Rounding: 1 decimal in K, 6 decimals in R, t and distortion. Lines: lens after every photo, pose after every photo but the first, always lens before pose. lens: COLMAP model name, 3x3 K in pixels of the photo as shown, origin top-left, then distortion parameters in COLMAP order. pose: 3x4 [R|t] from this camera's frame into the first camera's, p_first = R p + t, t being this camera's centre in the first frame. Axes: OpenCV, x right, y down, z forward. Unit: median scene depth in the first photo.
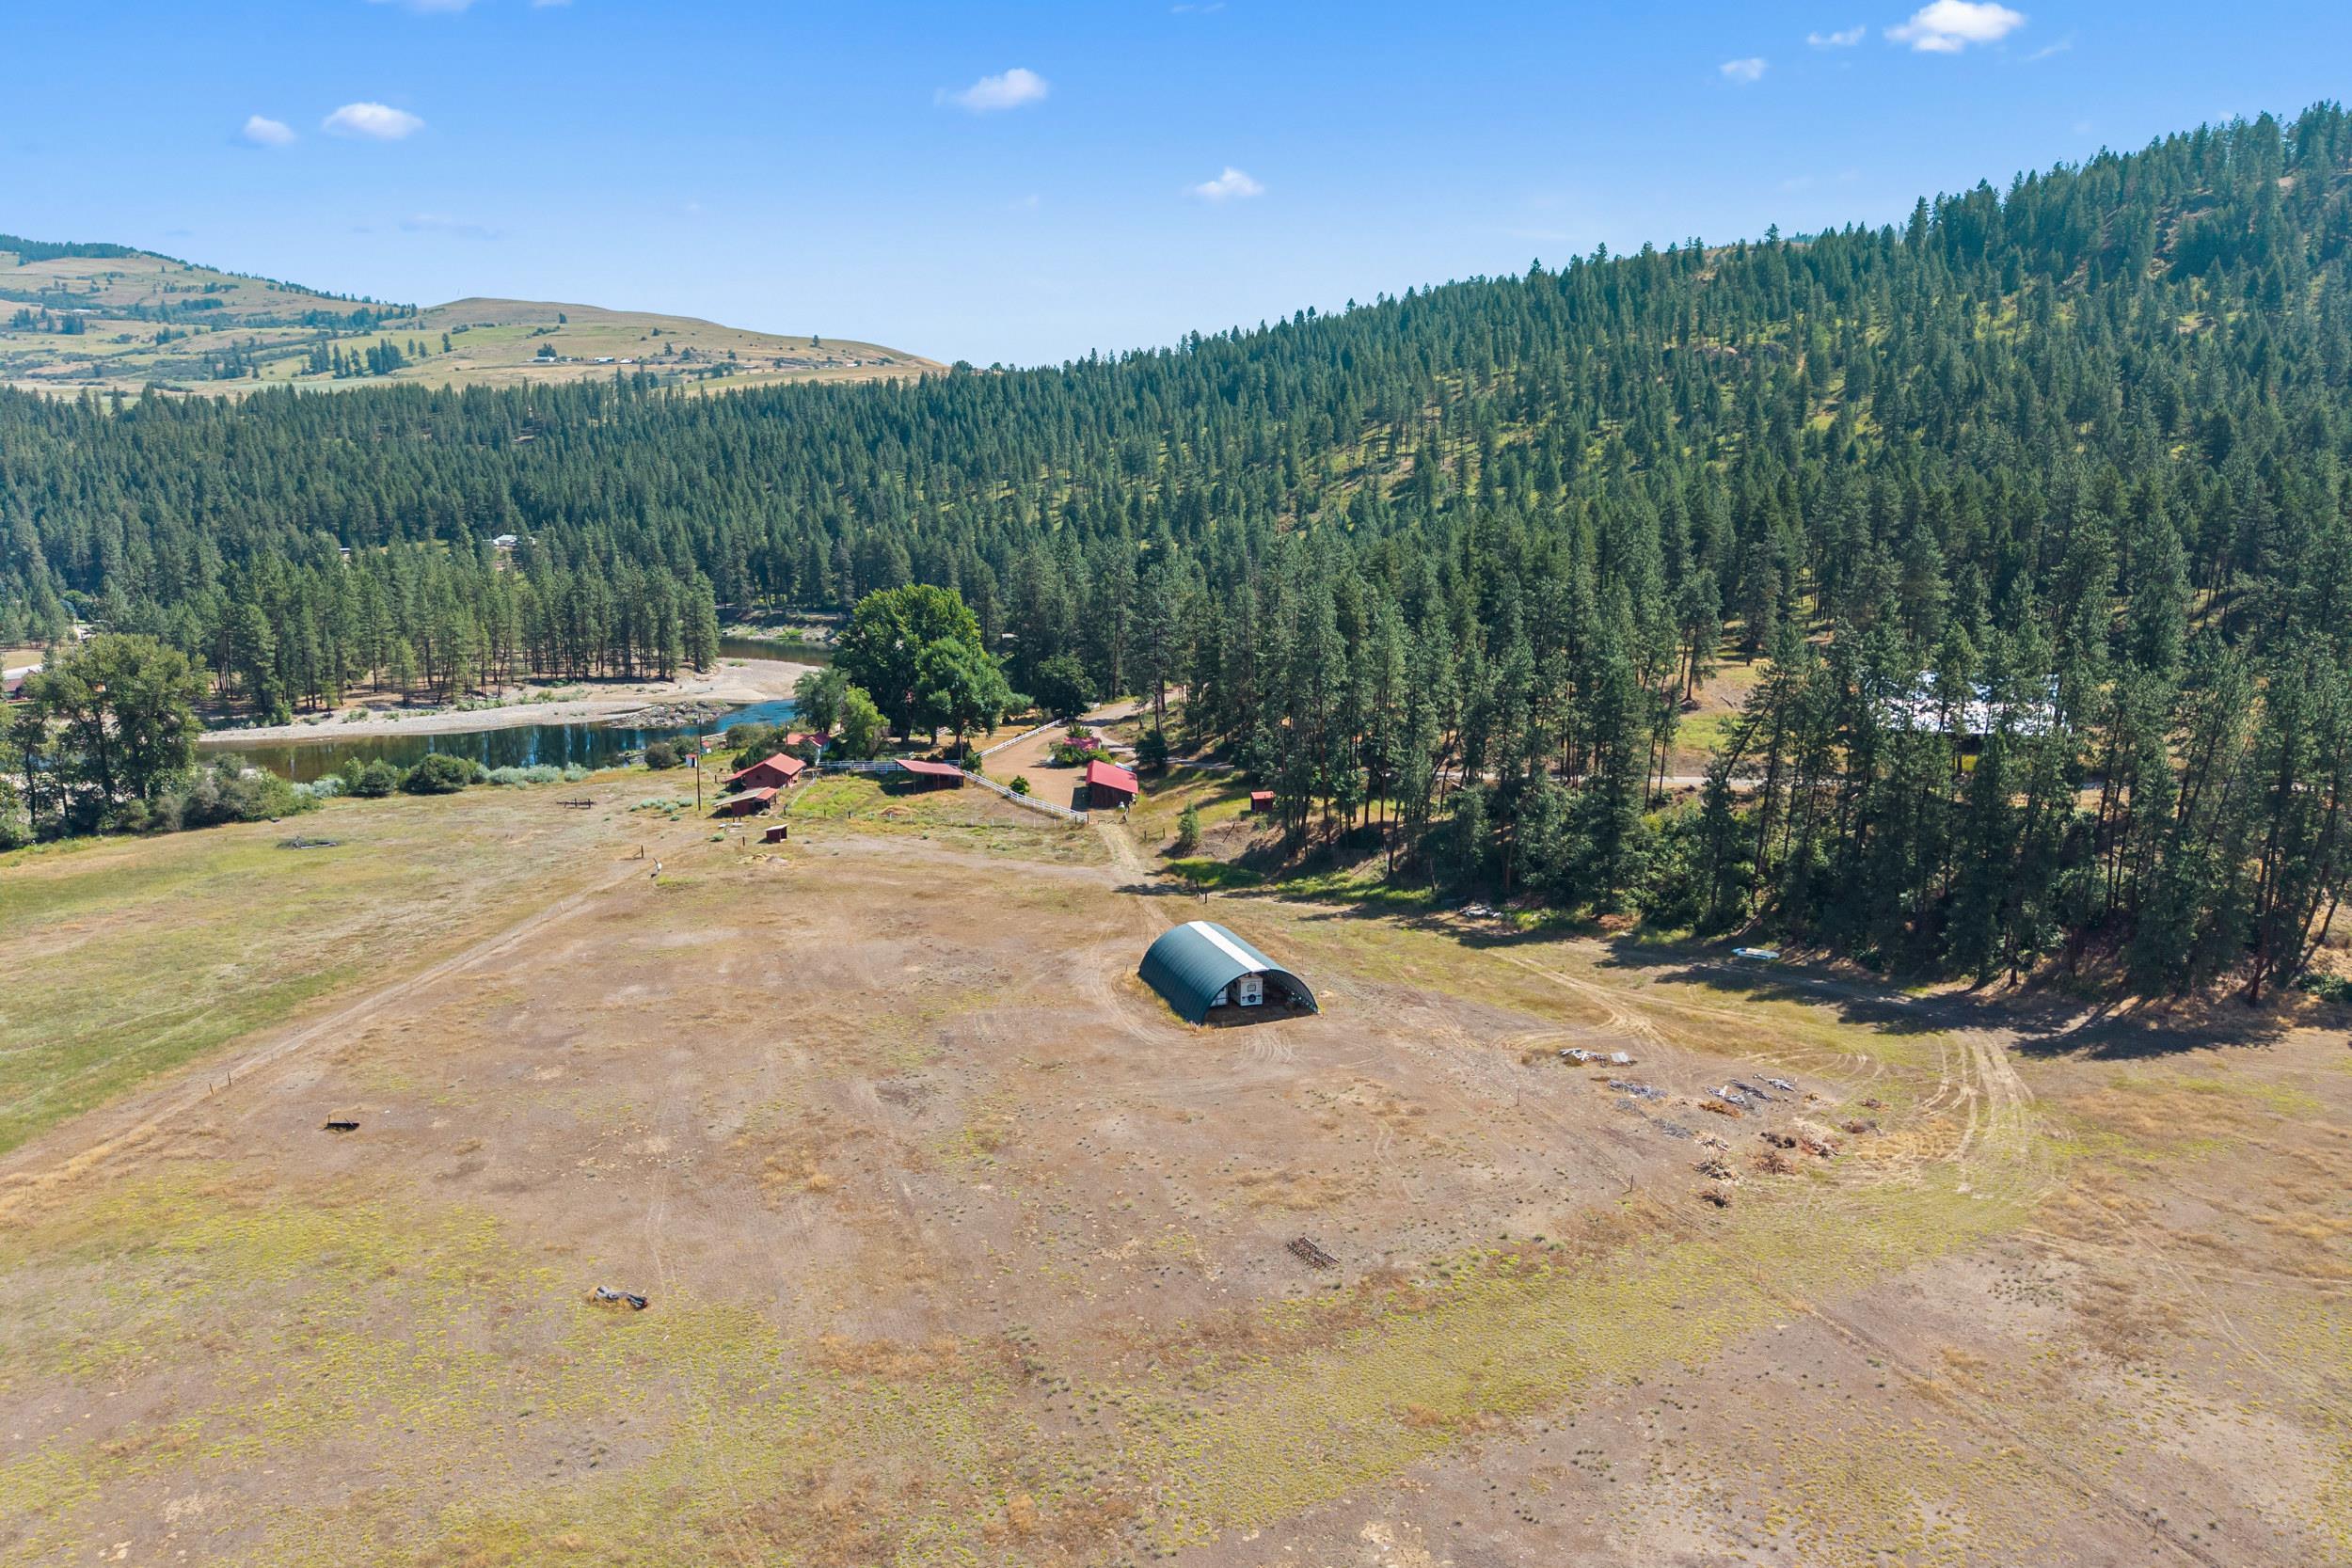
lens RADIAL K [[1542.6, 0, 1185.1], [0, 1542.6, 791.4], [0, 0, 1]] dist [0.043640, -0.012191]
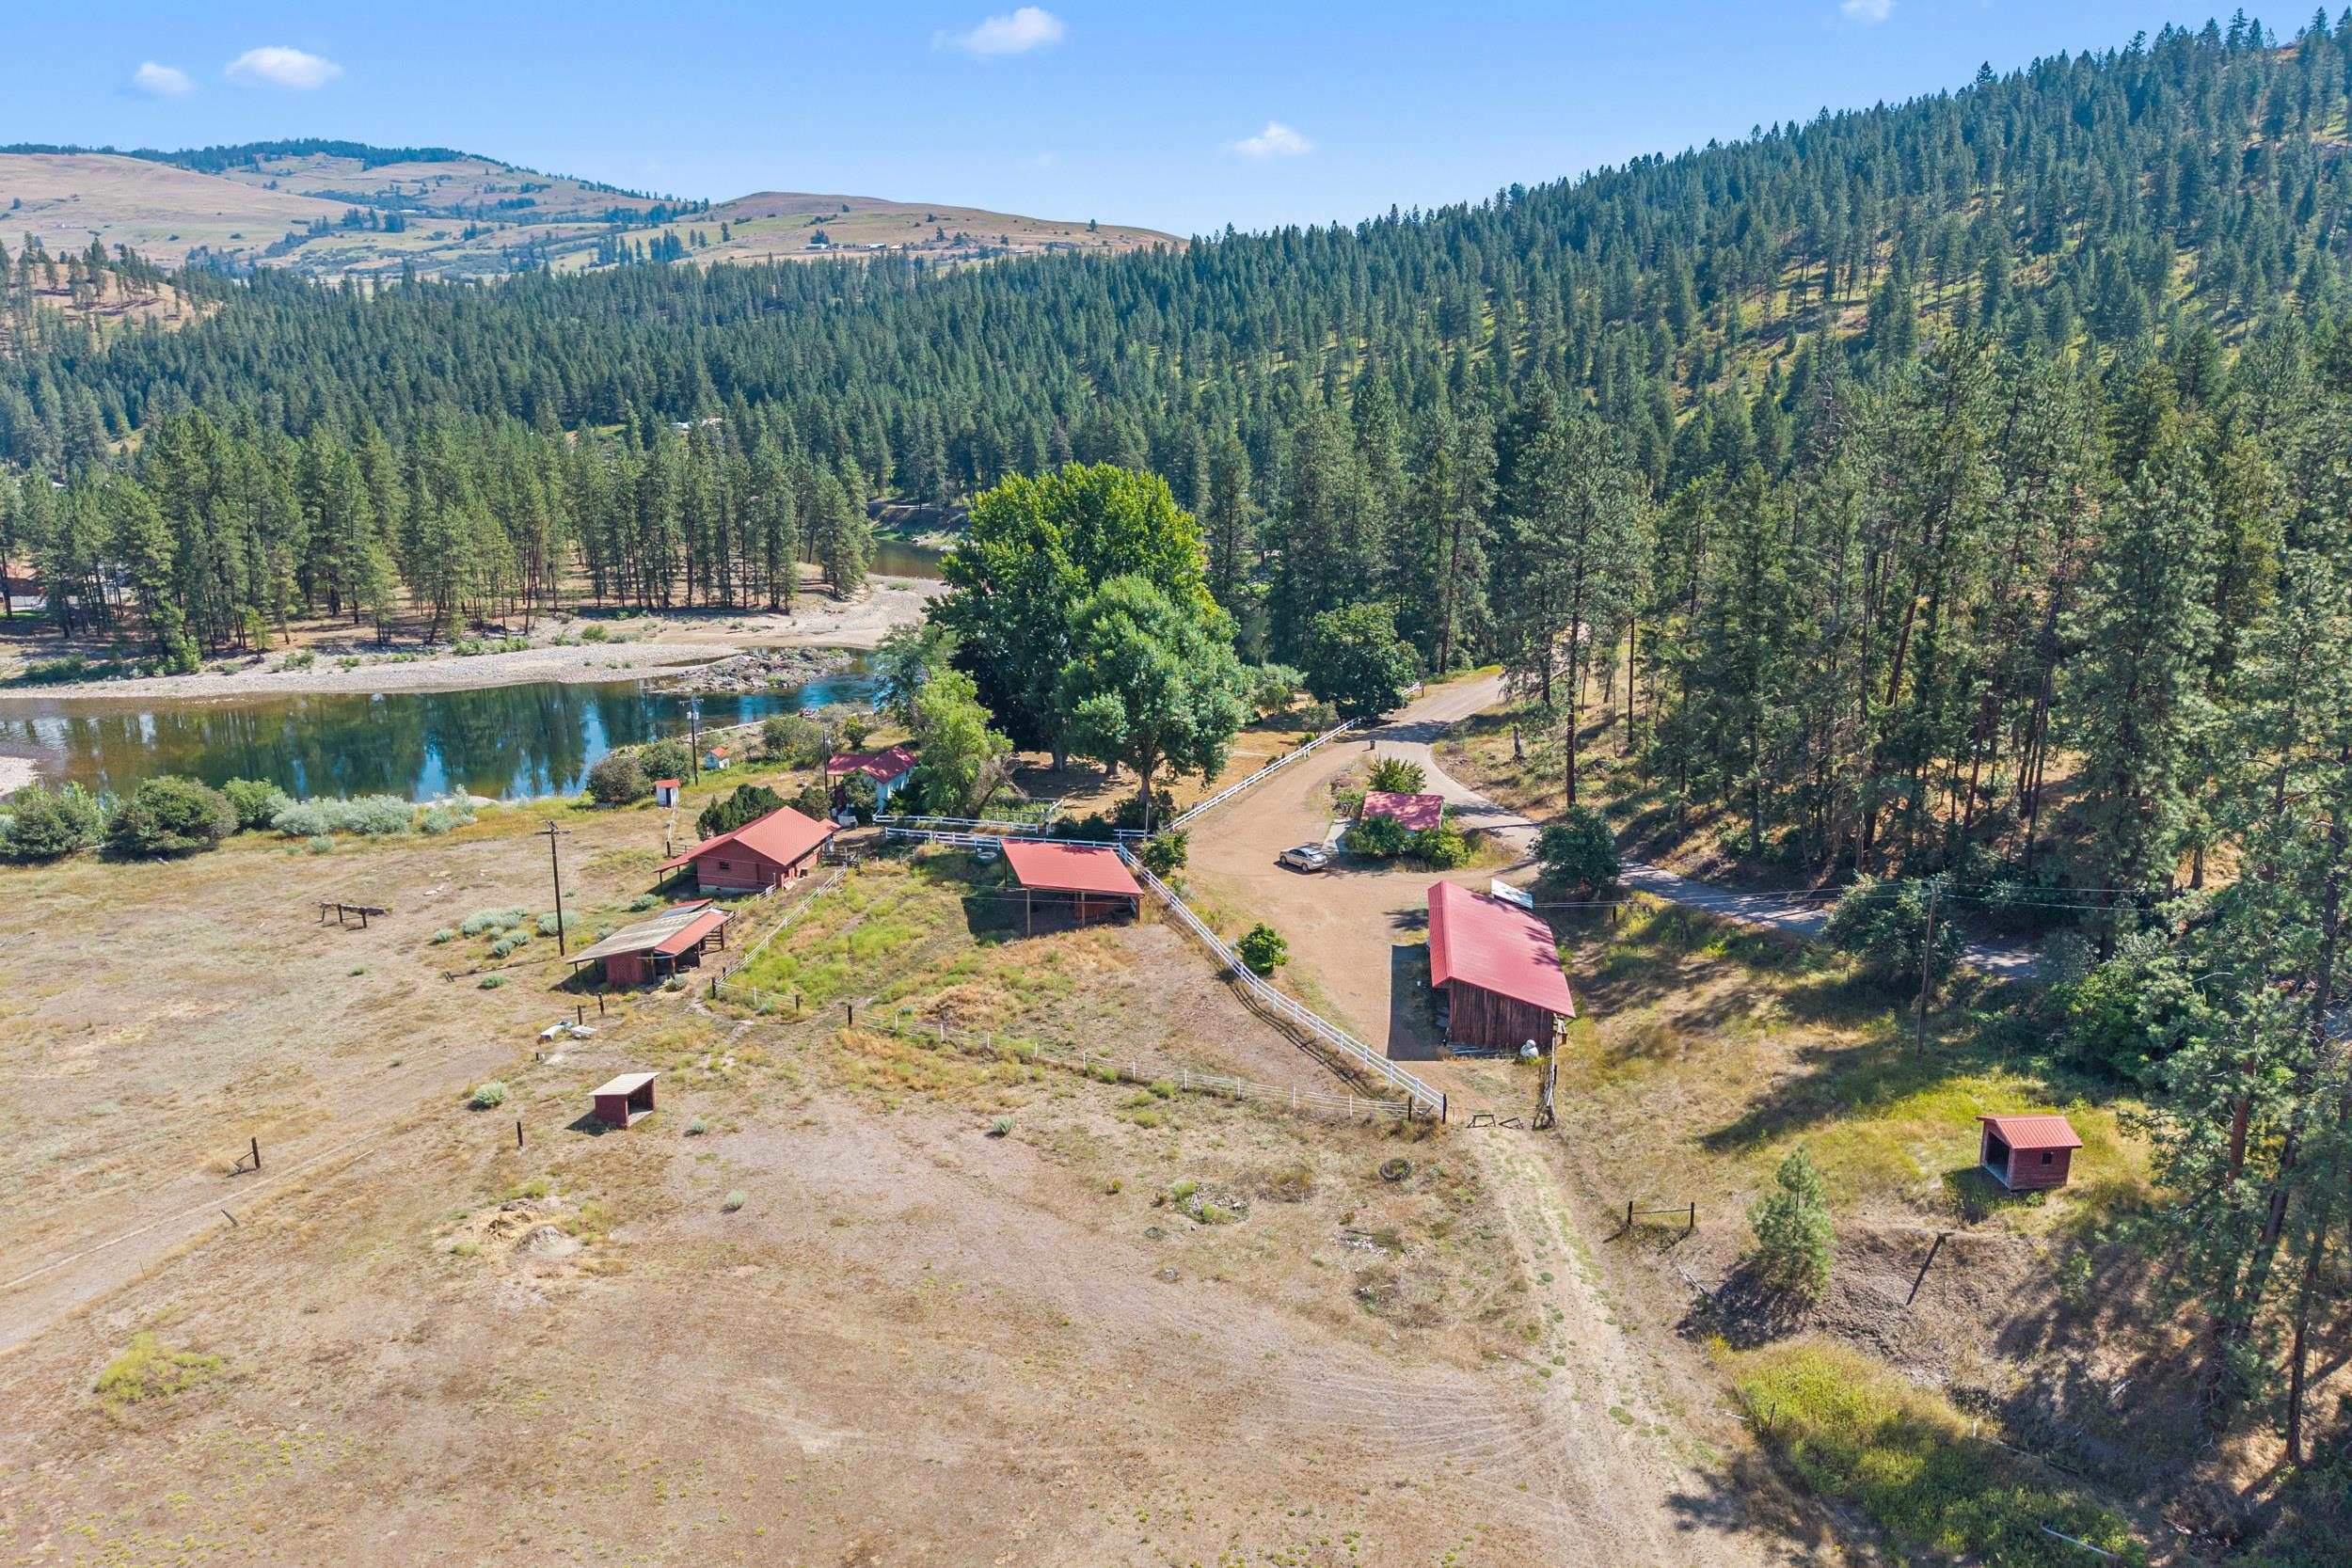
lens RADIAL K [[1542.6, 0, 1156.3], [0, 1542.6, 786.0], [0, 0, 1]] dist [0.043640, -0.012191]
pose [[0.981178, 0.047492, -0.187174, -0.025103], [-0.036812, 0.997512, 0.060127, -0.029690], [0.189563, -0.052105, 0.980485, 0.247904]]
